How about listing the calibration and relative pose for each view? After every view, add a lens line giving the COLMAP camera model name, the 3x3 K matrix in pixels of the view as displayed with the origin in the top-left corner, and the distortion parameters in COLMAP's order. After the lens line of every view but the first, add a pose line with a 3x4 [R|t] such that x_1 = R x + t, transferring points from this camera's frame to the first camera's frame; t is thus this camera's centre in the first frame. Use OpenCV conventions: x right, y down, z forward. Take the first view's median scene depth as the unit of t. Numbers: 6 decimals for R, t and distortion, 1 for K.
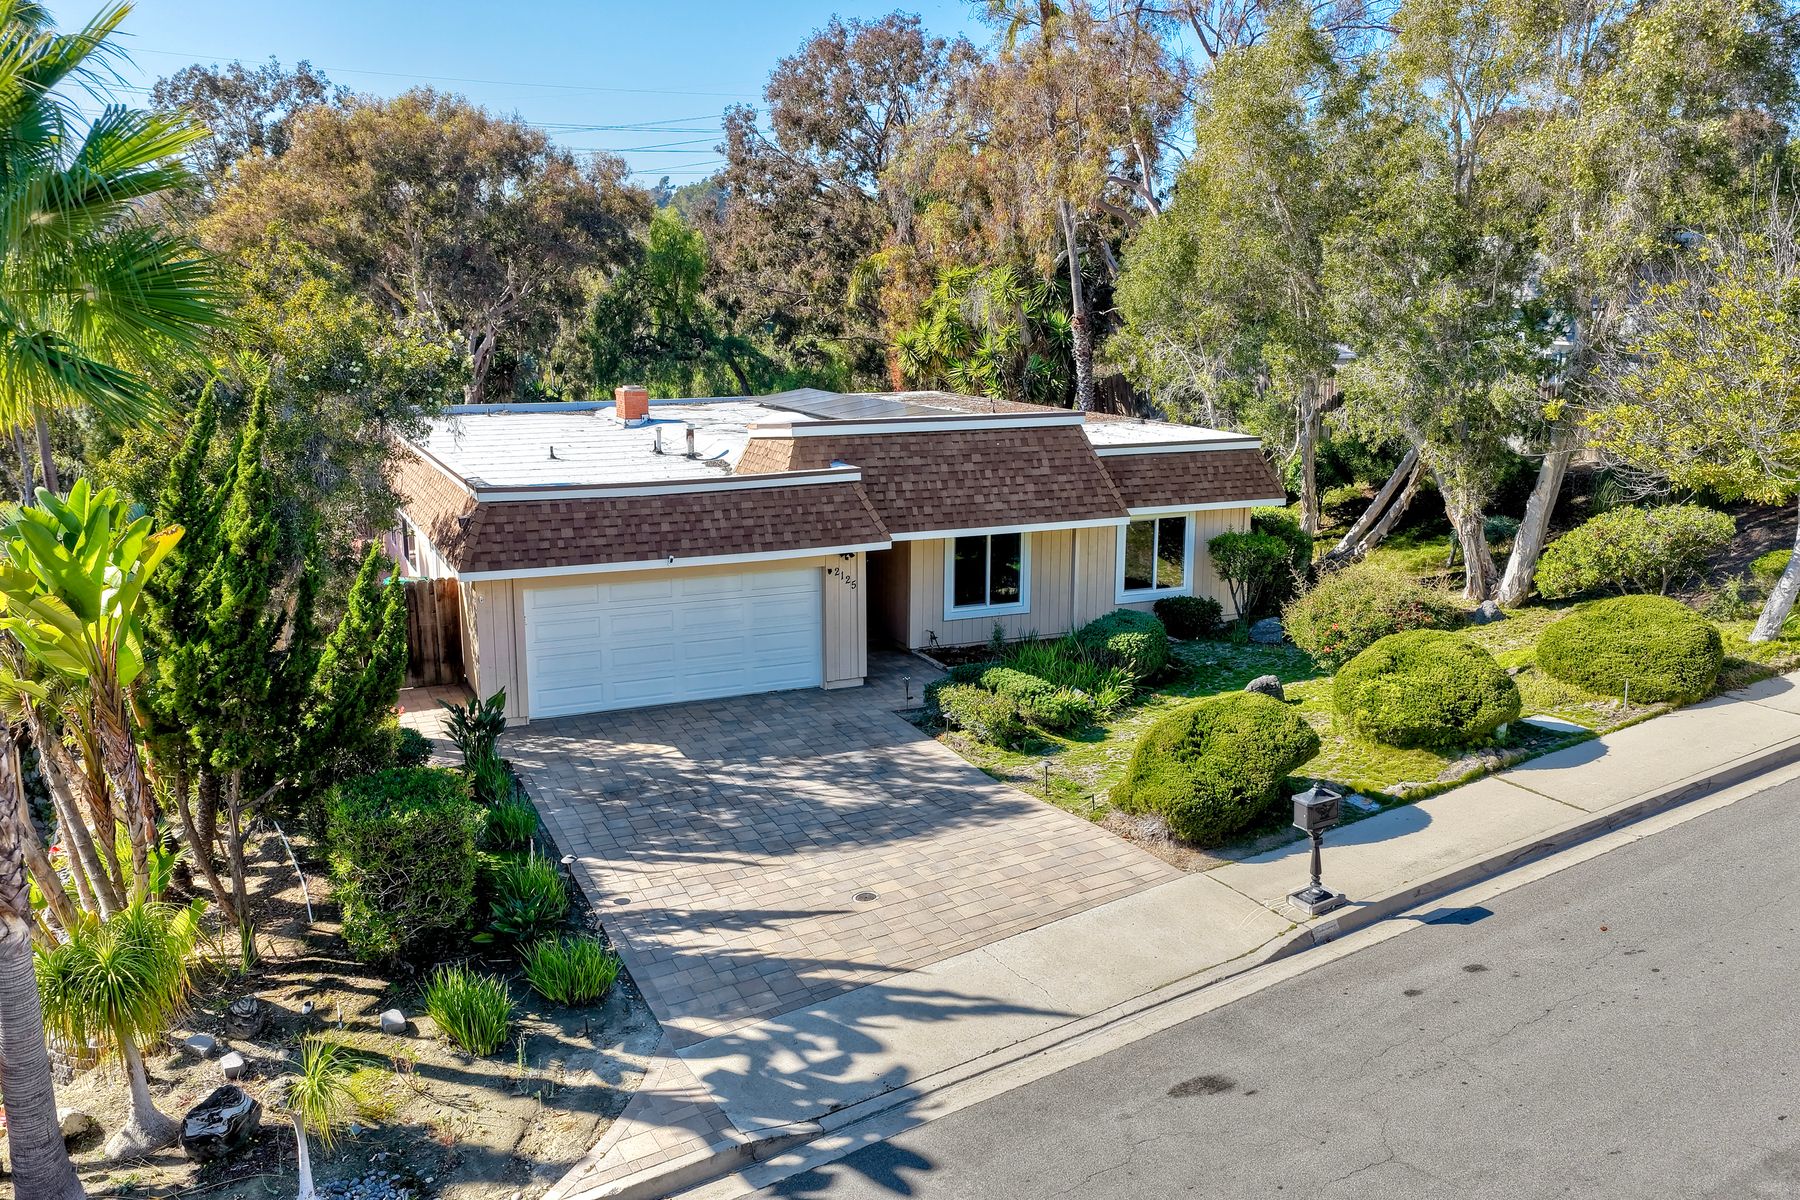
lens RADIAL K [[1471.4, 0, 896.6], [0, 1471.4, 604.4], [0, 0, 1]] dist [-0.005233, 0.000681]
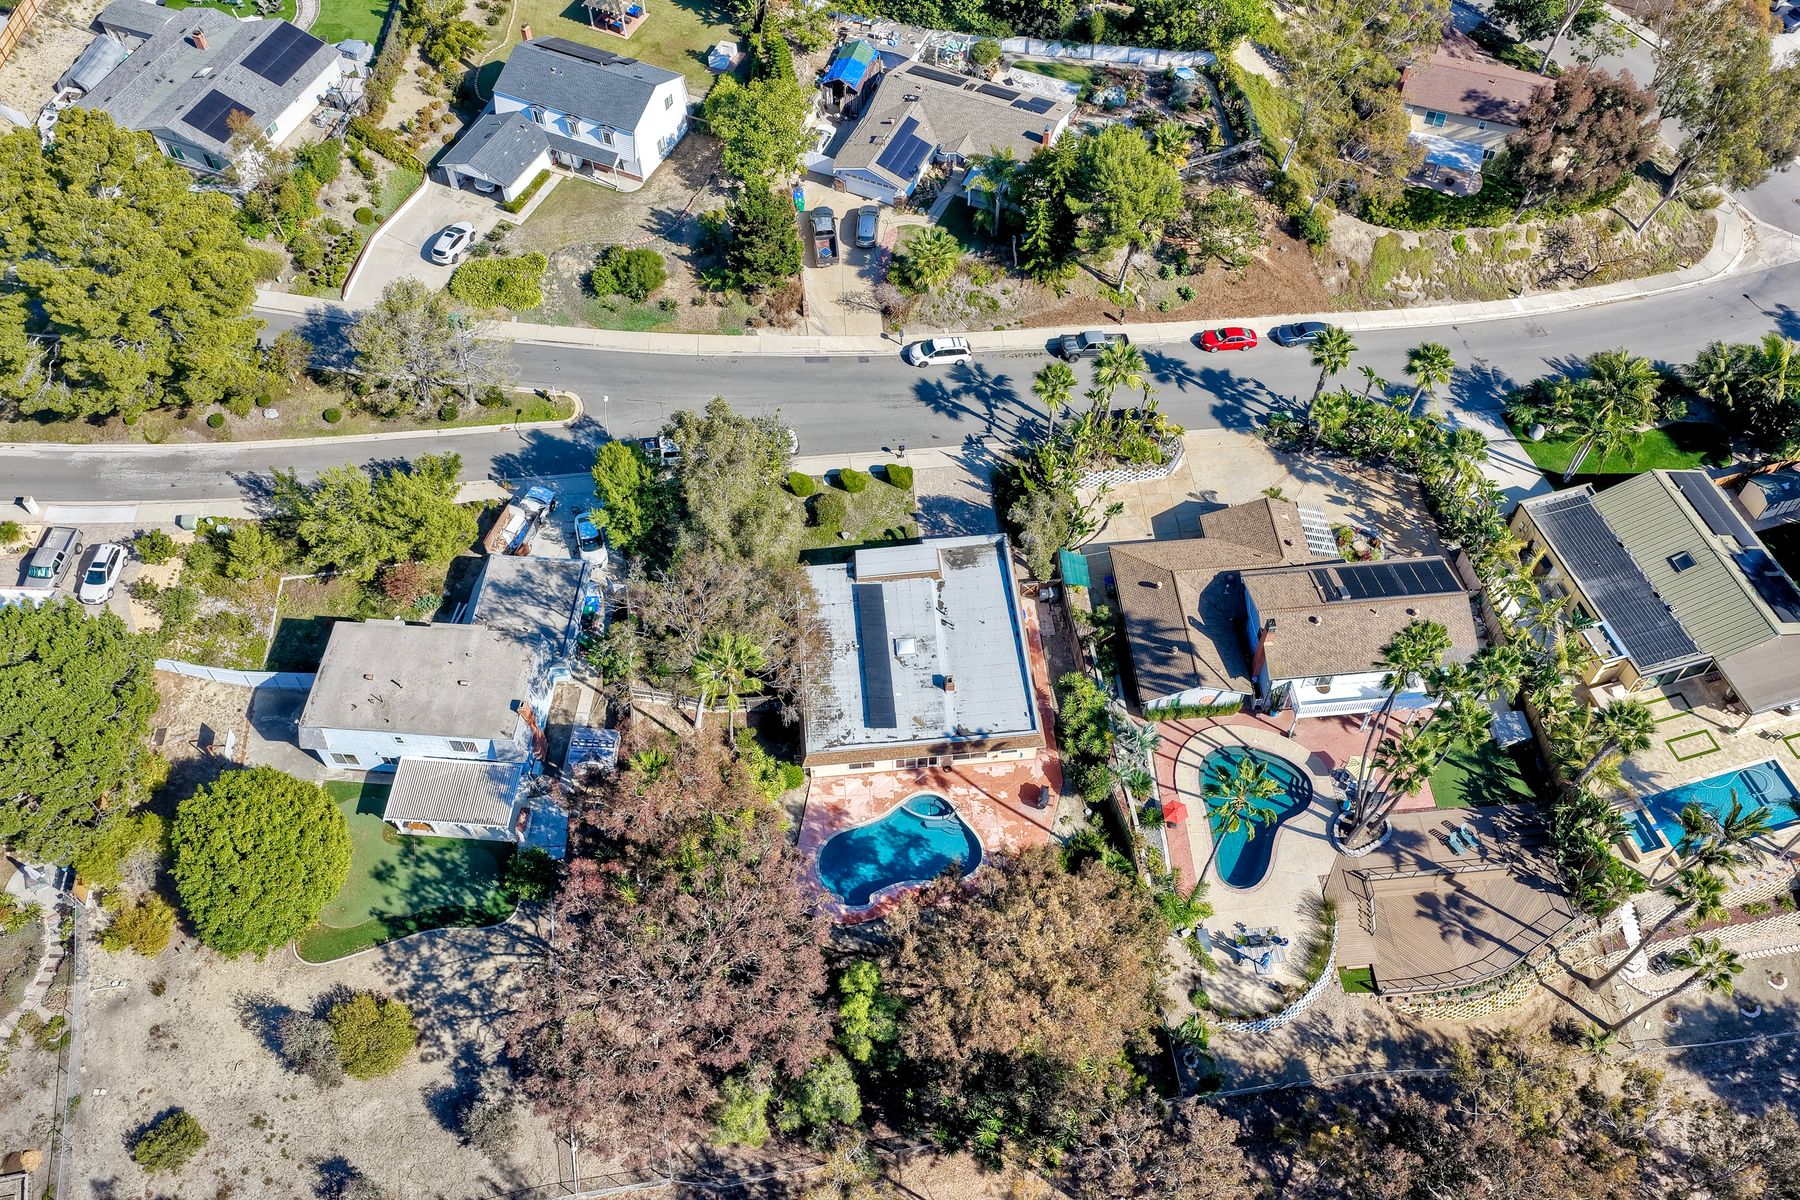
lens RADIAL K [[1553.0, 0, 902.5], [0, 1553.0, 556.2], [0, 0, 1]] dist [0.006556, -0.001673]
pose [[-0.945719, -0.256094, 0.200077, -1.243993], [0.071579, 0.436392, 0.896905, -5.779700], [-0.317004, 0.862542, -0.394373, 3.952323]]
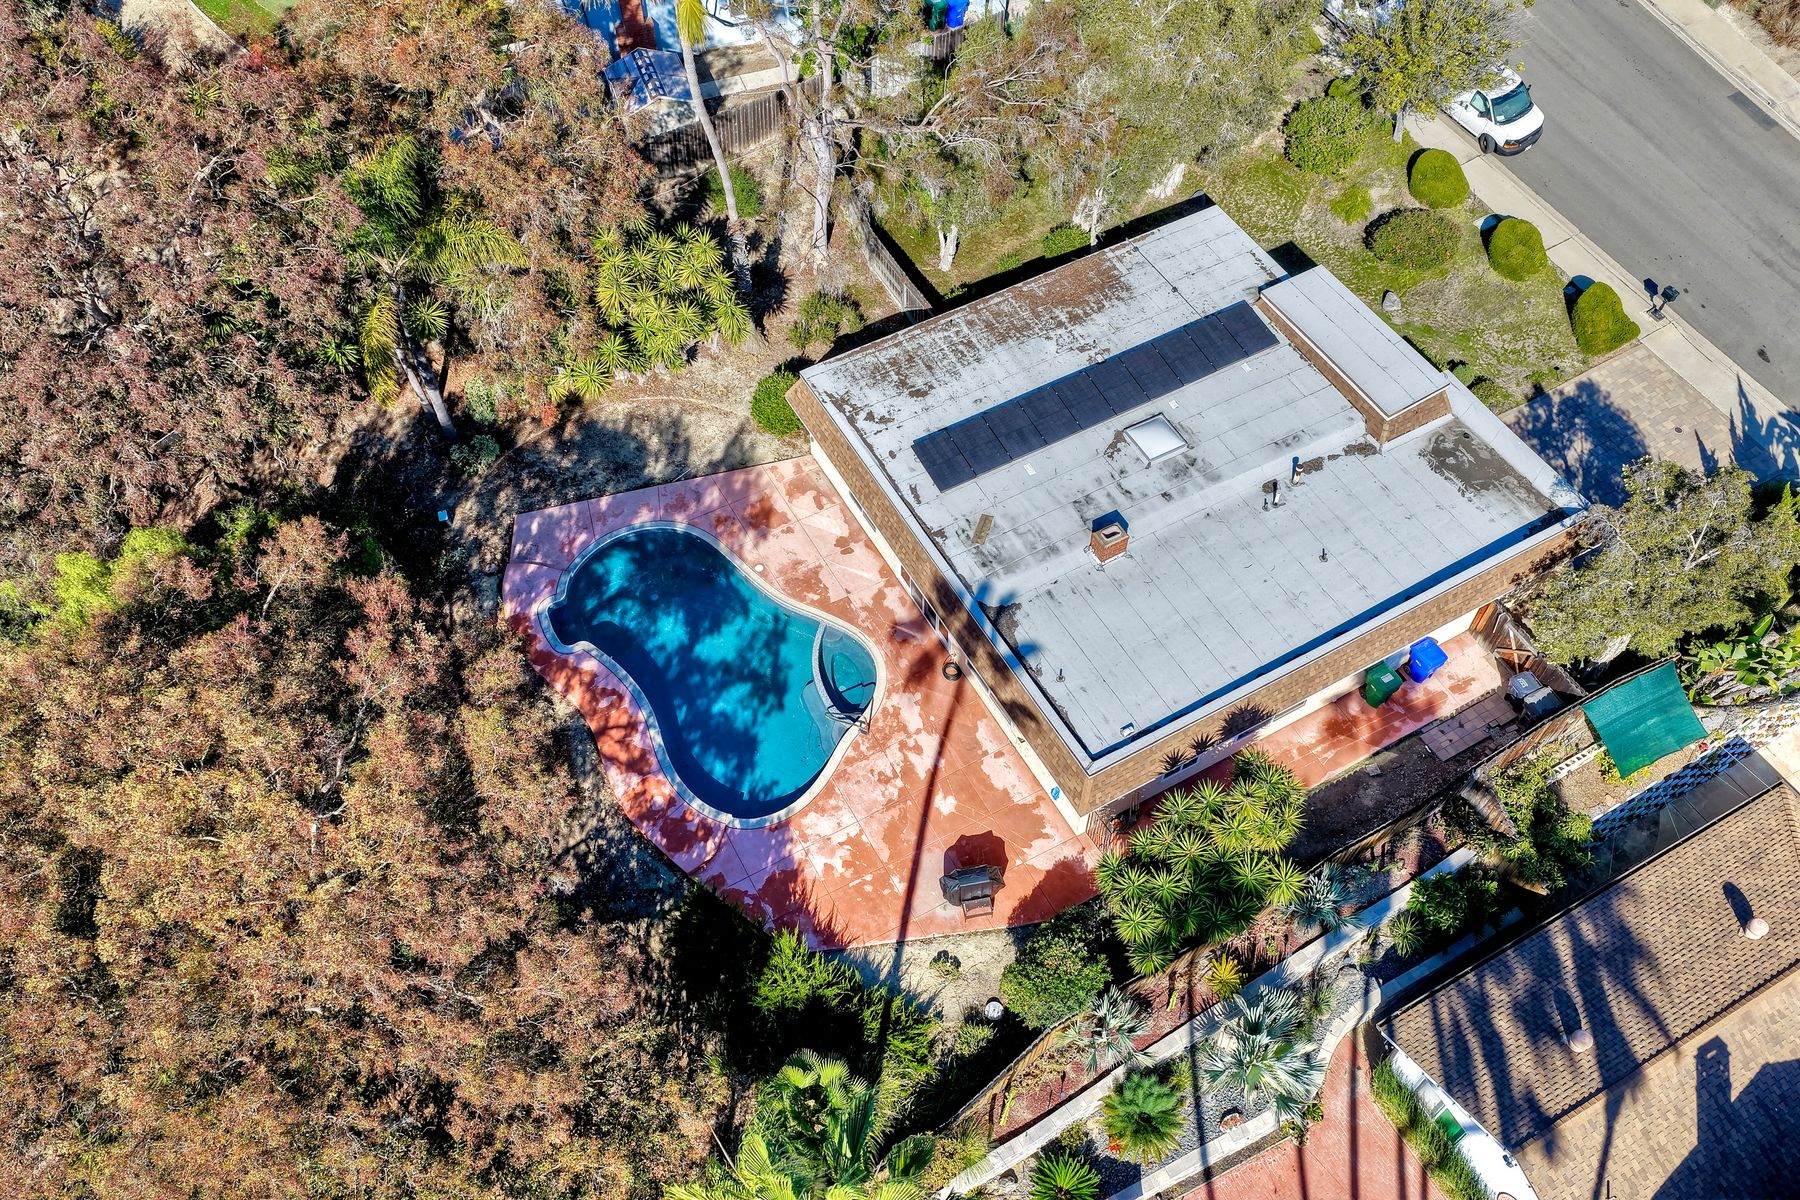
lens RADIAL K [[1504.4, 0, 892.8], [0, 1504.4, 571.0], [0, 0, 1]] dist [-0.004139, 0.008903]
pose [[-0.080255, -0.797706, 0.597682, -1.729981], [0.205604, 0.573474, 0.793004, -2.108175], [-0.975339, 0.186528, 0.117987, 2.039777]]
